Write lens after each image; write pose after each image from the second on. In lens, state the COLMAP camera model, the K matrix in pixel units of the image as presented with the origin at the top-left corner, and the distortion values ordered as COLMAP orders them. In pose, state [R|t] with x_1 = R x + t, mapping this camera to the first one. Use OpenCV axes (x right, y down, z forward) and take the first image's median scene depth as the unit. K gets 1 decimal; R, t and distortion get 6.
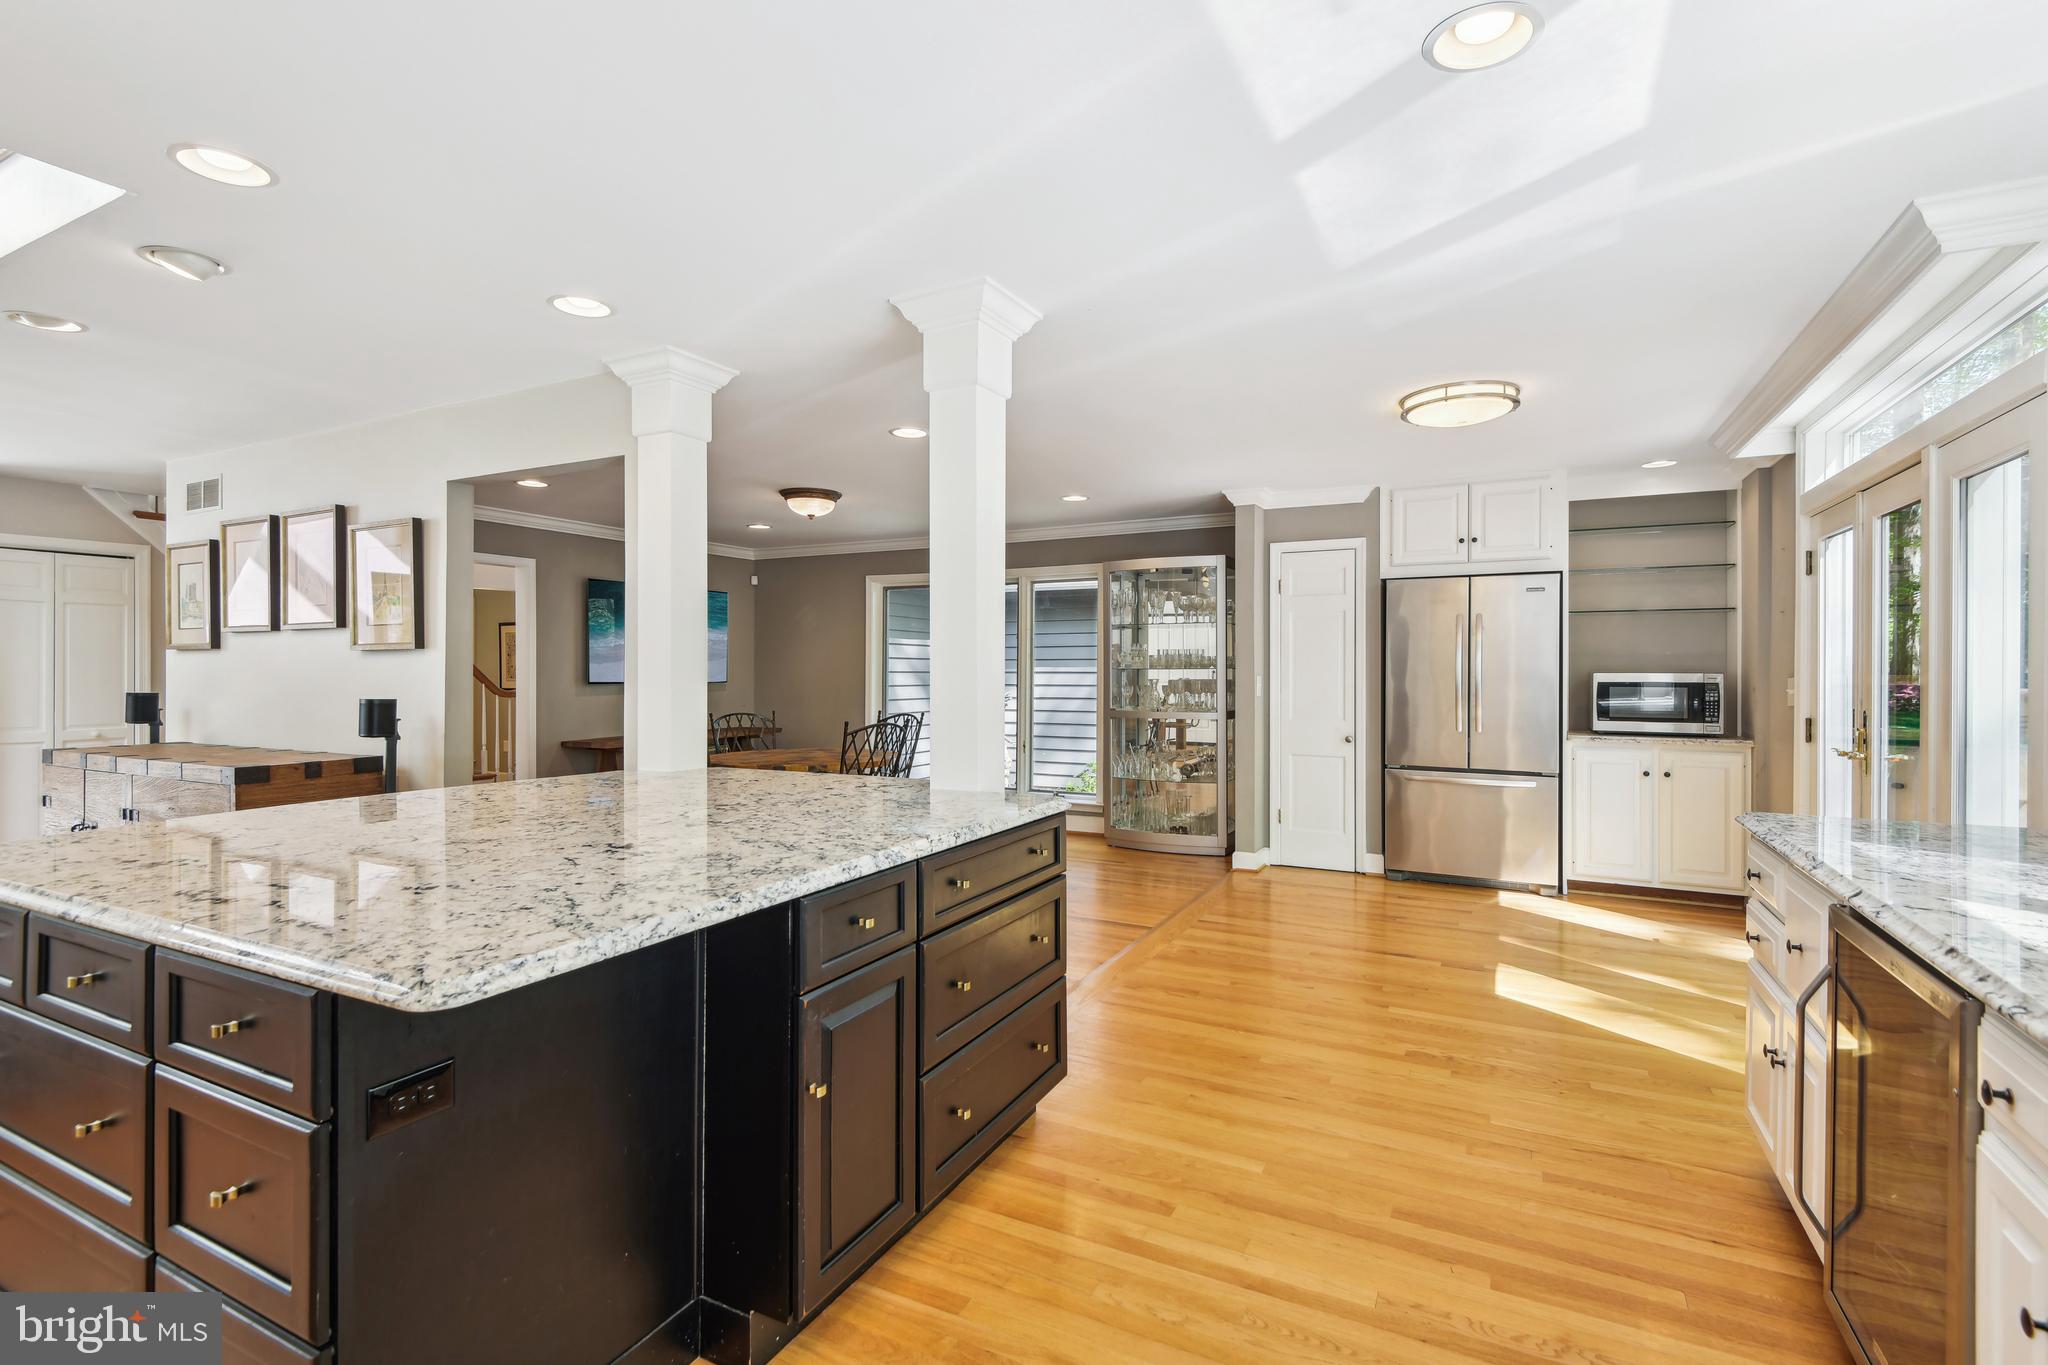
lens RADIAL K [[948.3, 0, 1011.8], [0, 948.3, 671.0], [0, 0, 1]] dist [0.014336, -0.002391]
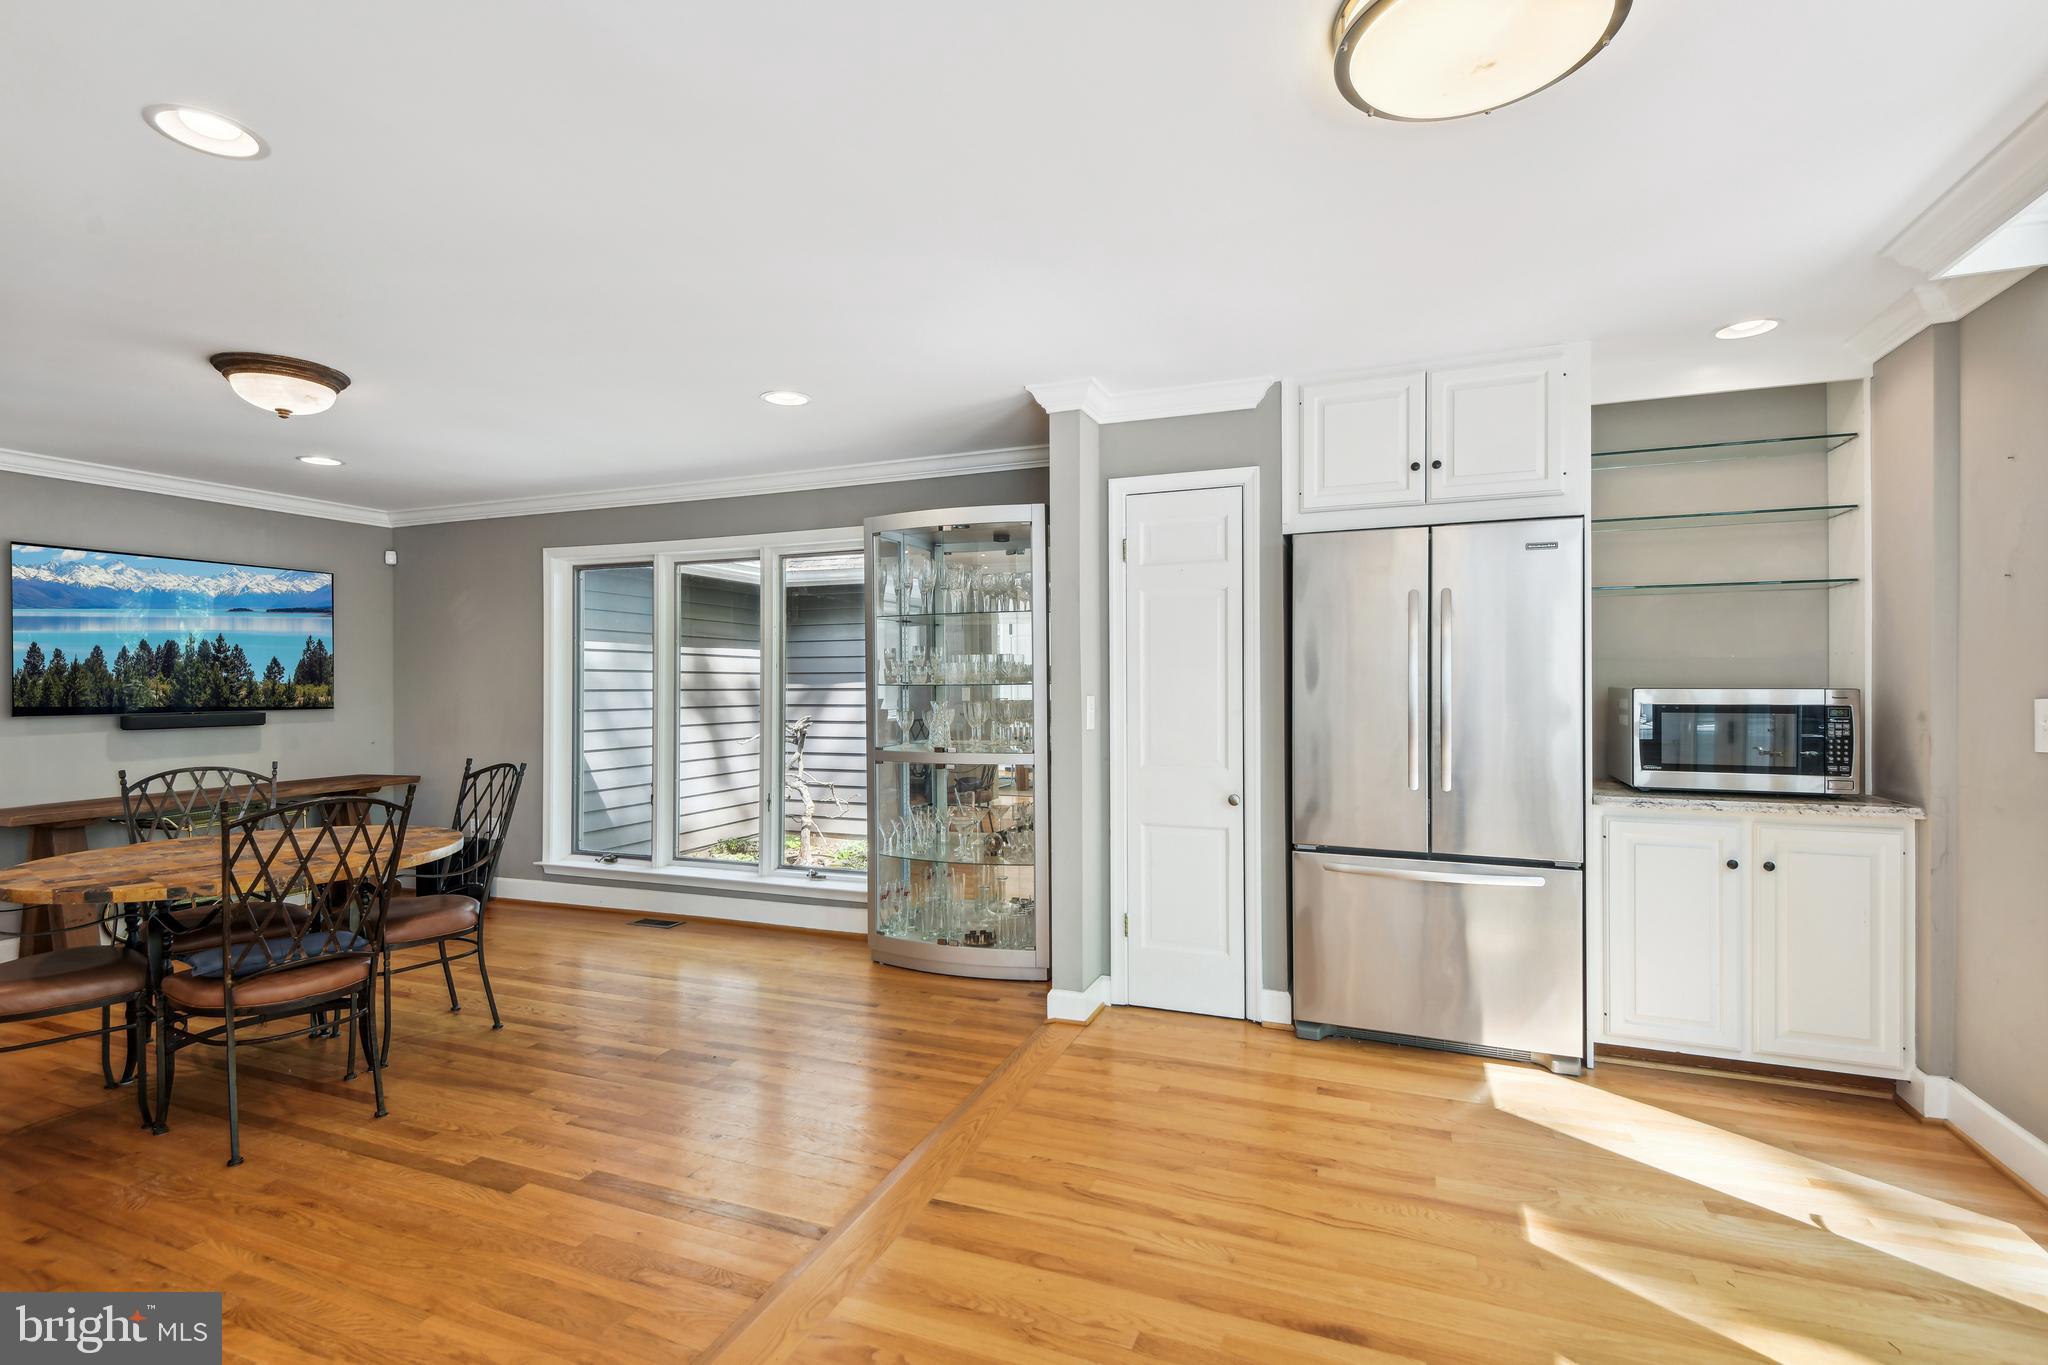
lens RADIAL K [[948.3, 0, 1024.6], [0, 948.3, 693.3], [0, 0, 1]] dist [0.014336, -0.002391]
pose [[0.993885, -0.007911, 0.110135, 0.161795], [0.006838, 0.999925, 0.010117, -0.003605], [-0.110207, -0.009302, 0.993865, 0.429005]]
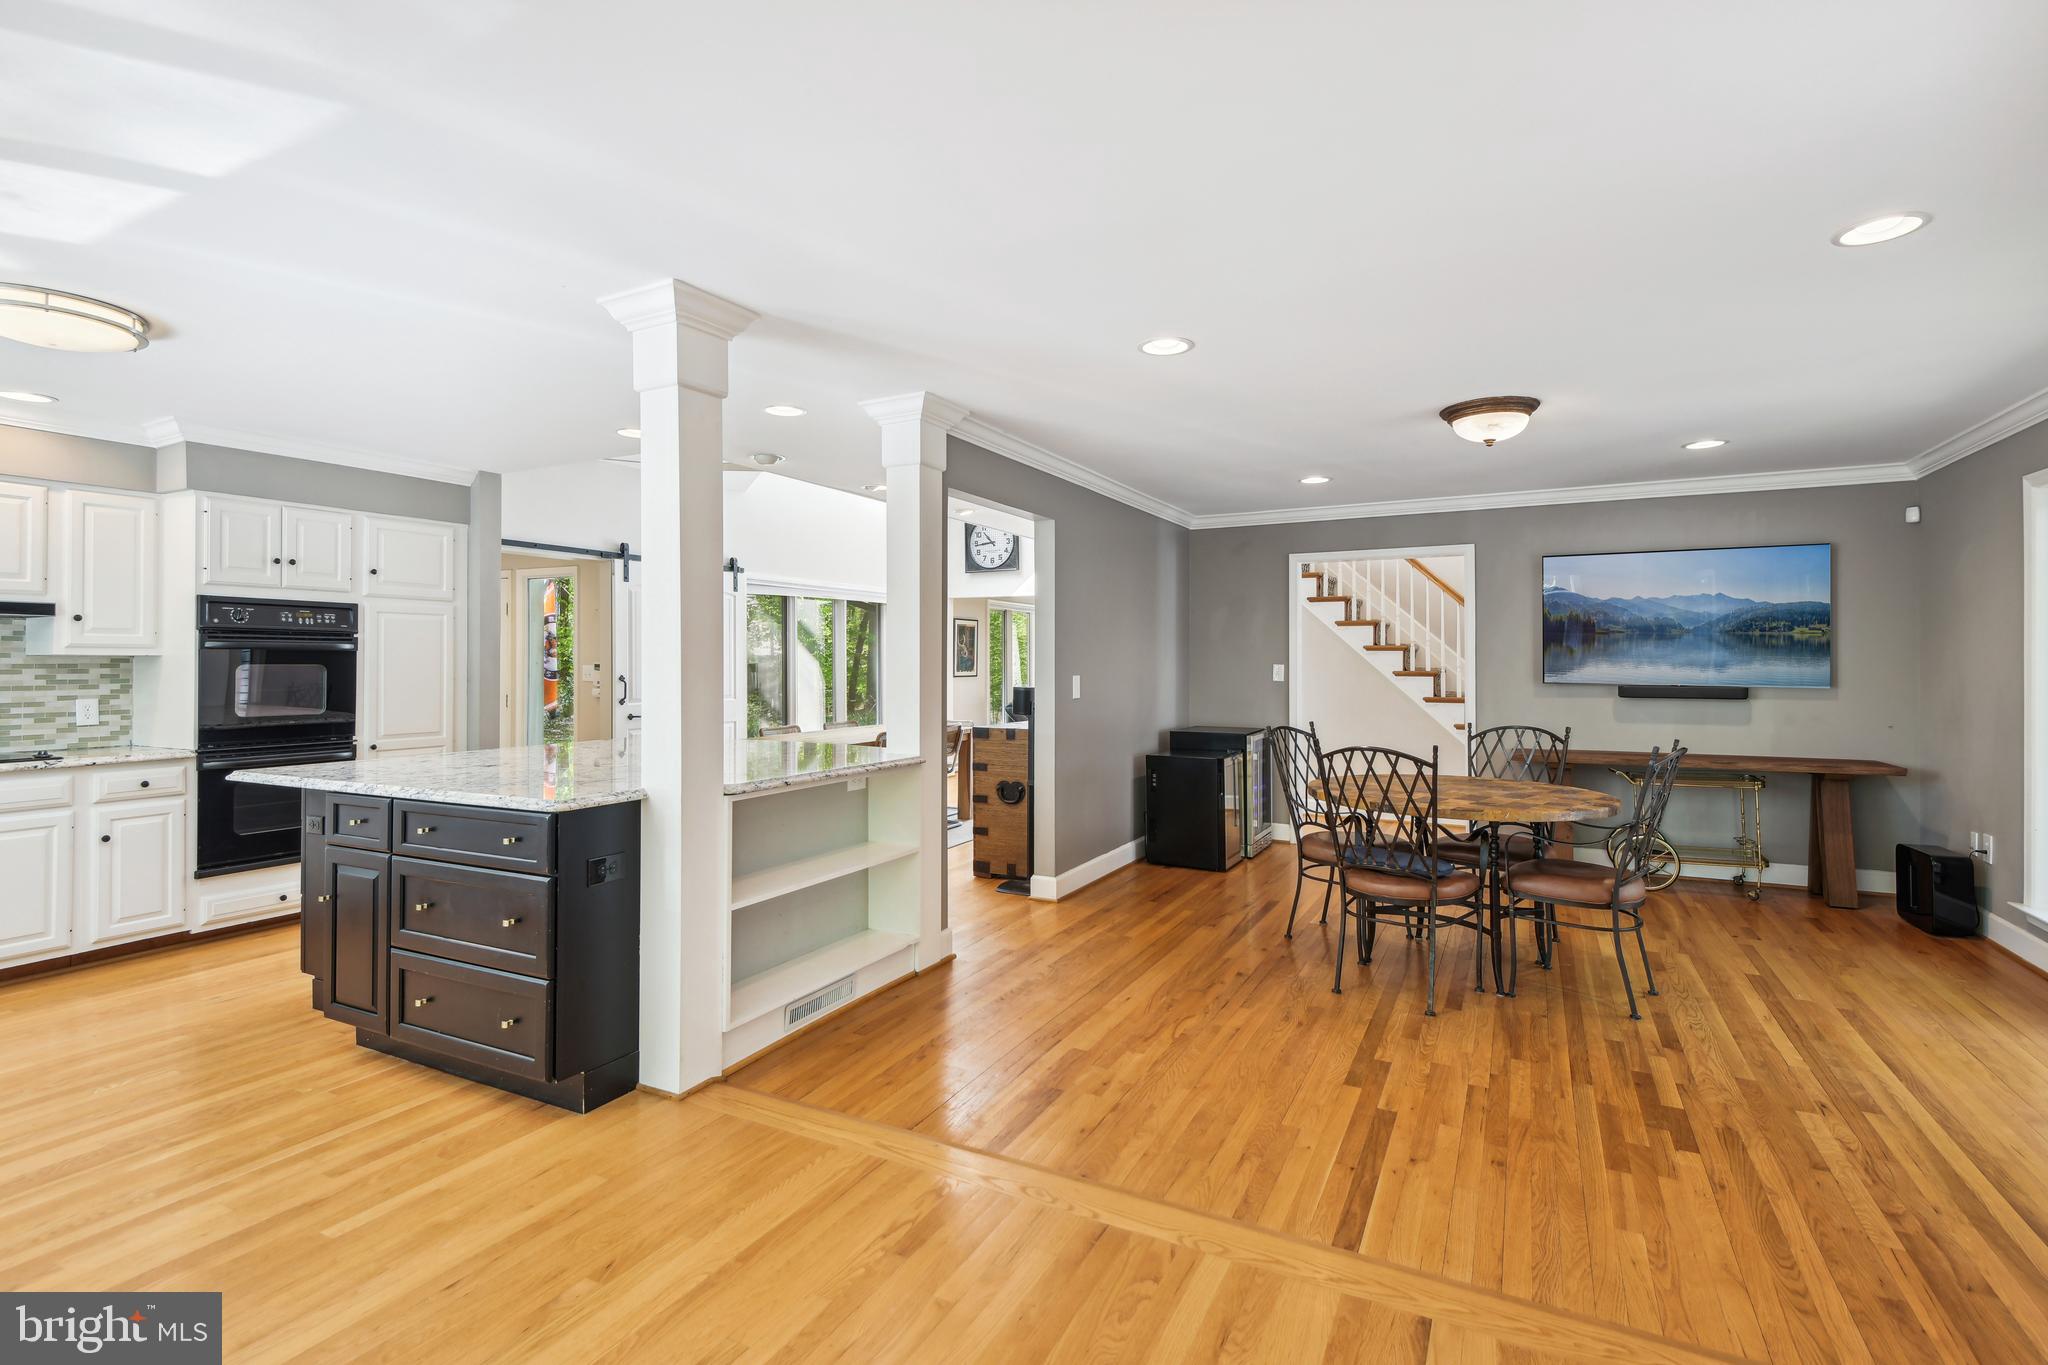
lens RADIAL K [[948.3, 0, 1026.0], [0, 948.3, 662.4], [0, 0, 1]] dist [0.014336, -0.002391]
pose [[0.004775, -0.003429, -0.999983, 0.498899], [0.000547, 0.999994, -0.003426, -0.003490], [0.999988, -0.000531, 0.004777, 0.707905]]
